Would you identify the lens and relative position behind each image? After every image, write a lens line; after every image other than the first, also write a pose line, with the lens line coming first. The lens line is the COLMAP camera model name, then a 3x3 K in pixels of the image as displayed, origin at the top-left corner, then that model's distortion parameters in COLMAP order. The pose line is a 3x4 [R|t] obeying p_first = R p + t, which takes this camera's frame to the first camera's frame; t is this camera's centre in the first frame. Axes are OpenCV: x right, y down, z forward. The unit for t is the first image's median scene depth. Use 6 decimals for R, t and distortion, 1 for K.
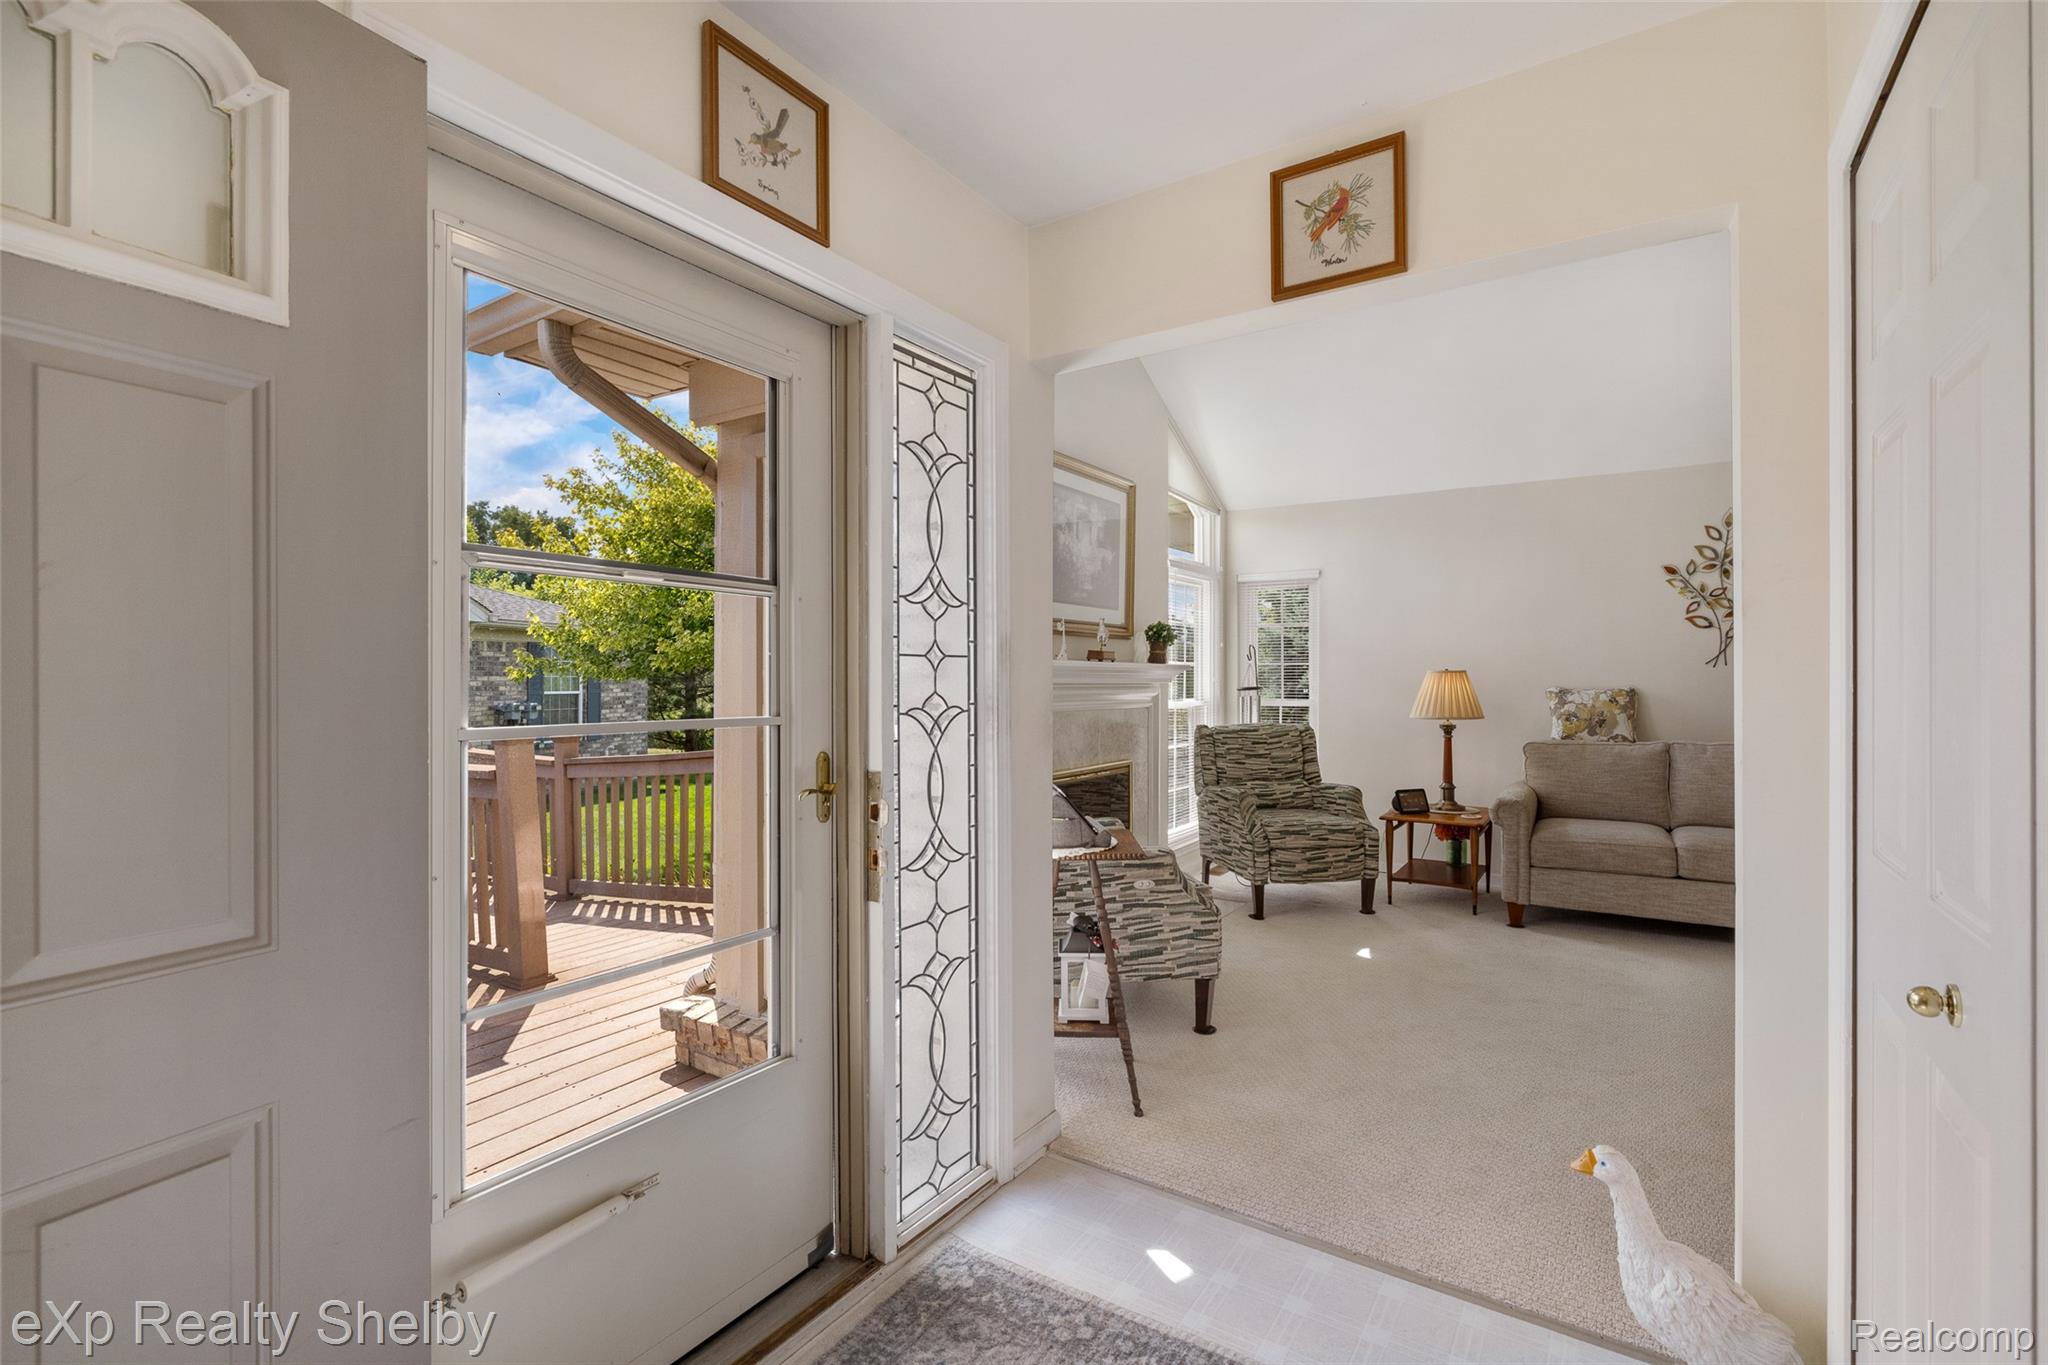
lens RADIAL K [[913.3, 0, 1032.5], [0, 913.3, 682.8], [0, 0, 1]] dist [-0.004923, -0.000186]
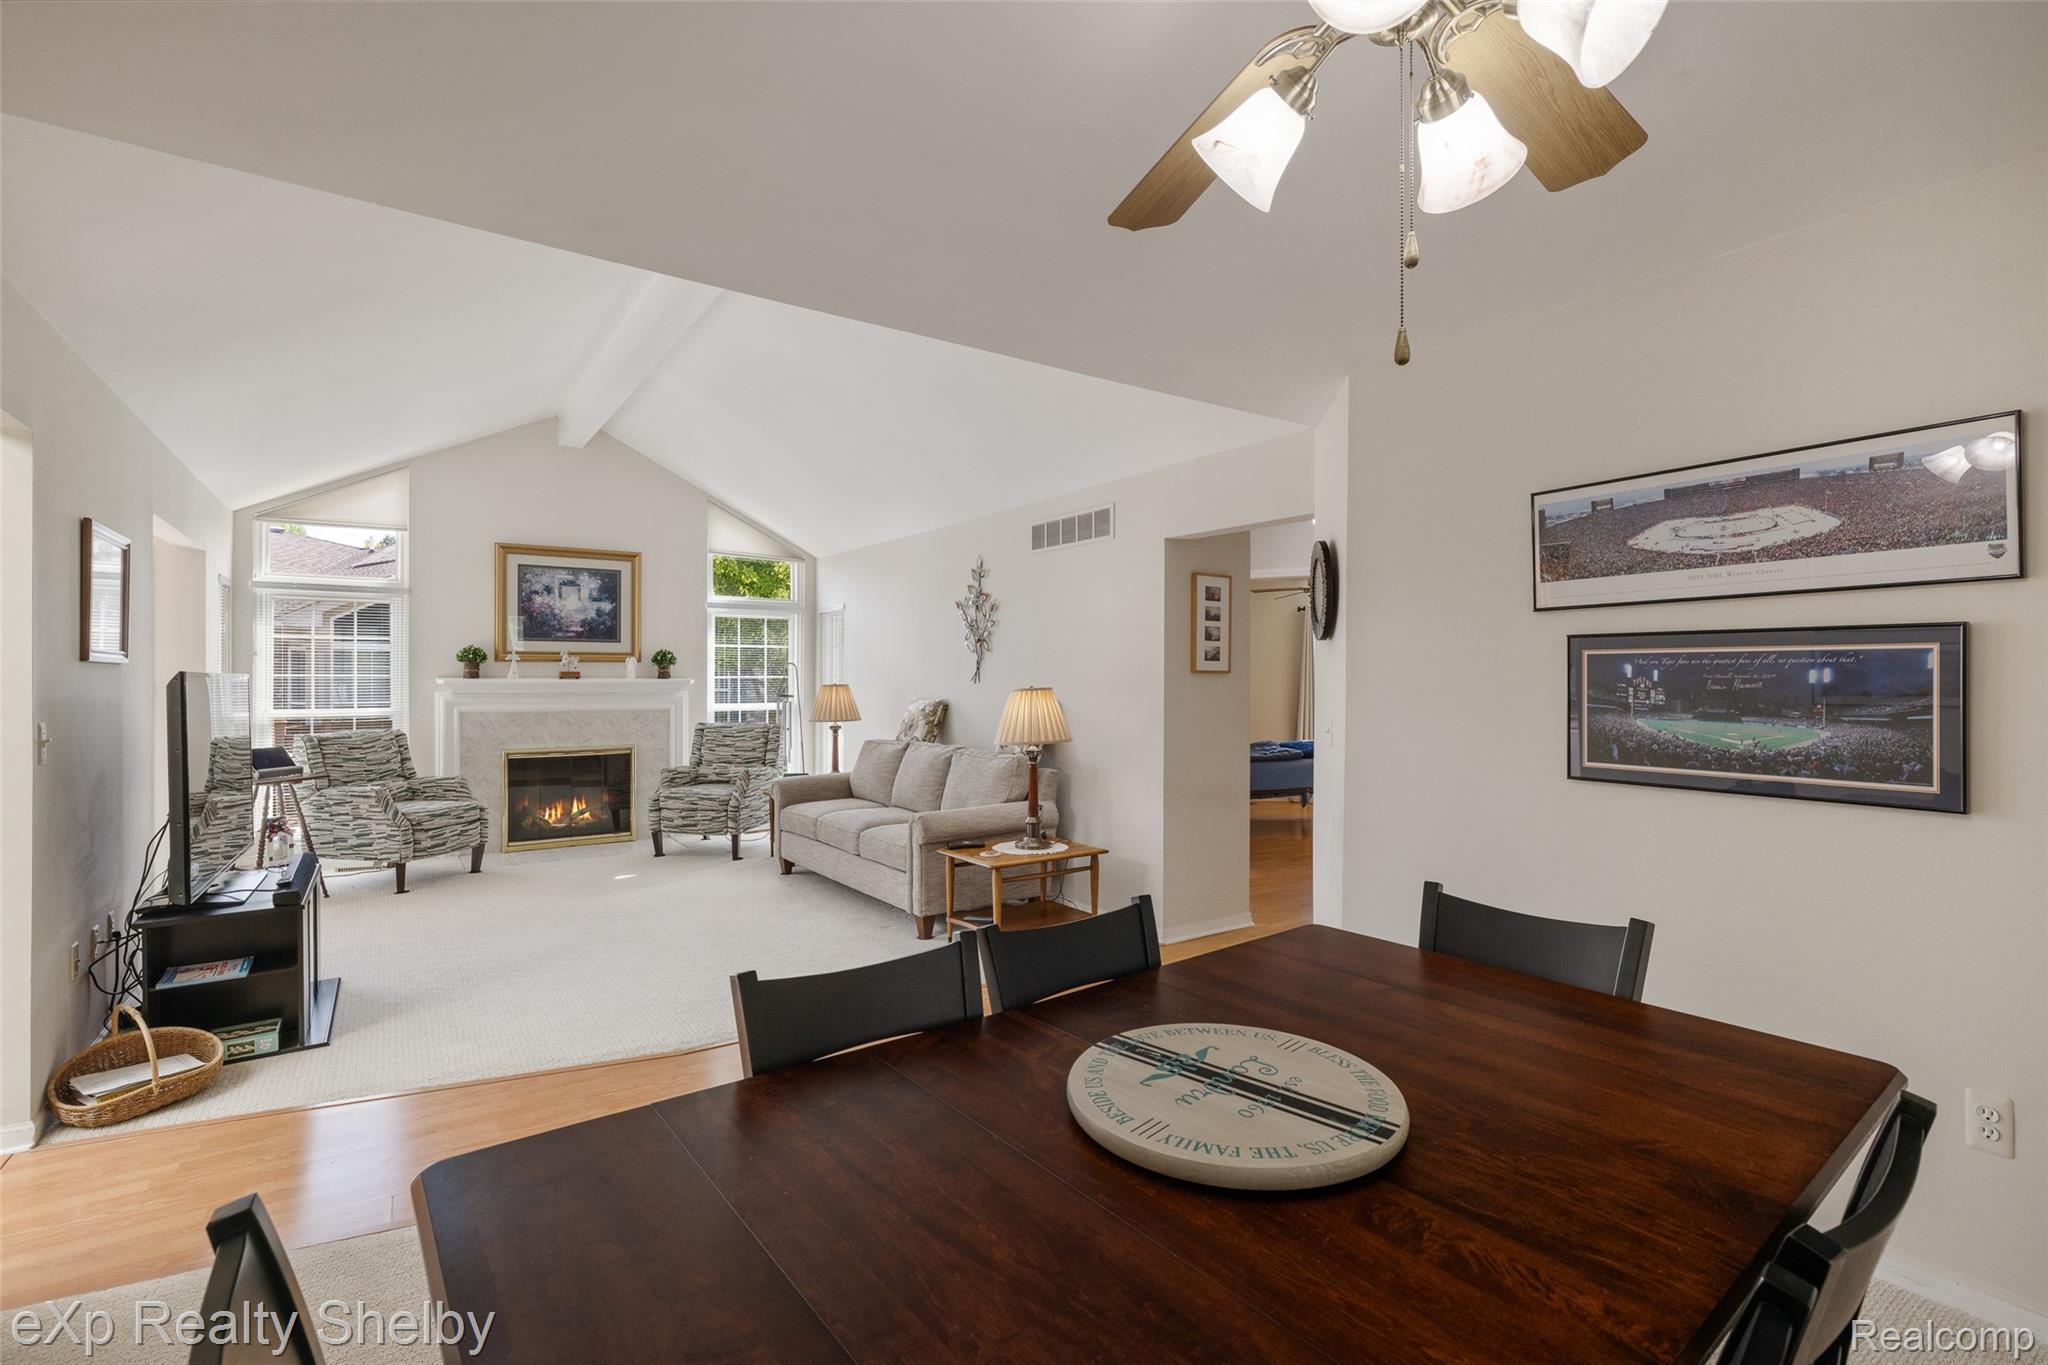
lens RADIAL K [[913.3, 0, 1014.0], [0, 913.3, 681.2], [0, 0, 1]] dist [-0.004923, -0.000186]
pose [[0.938461, 0.000250, -0.345384, 1.229959], [-0.001190, 0.999996, -0.002510, -0.015823], [0.345382, 0.002766, 0.938458, -0.157042]]
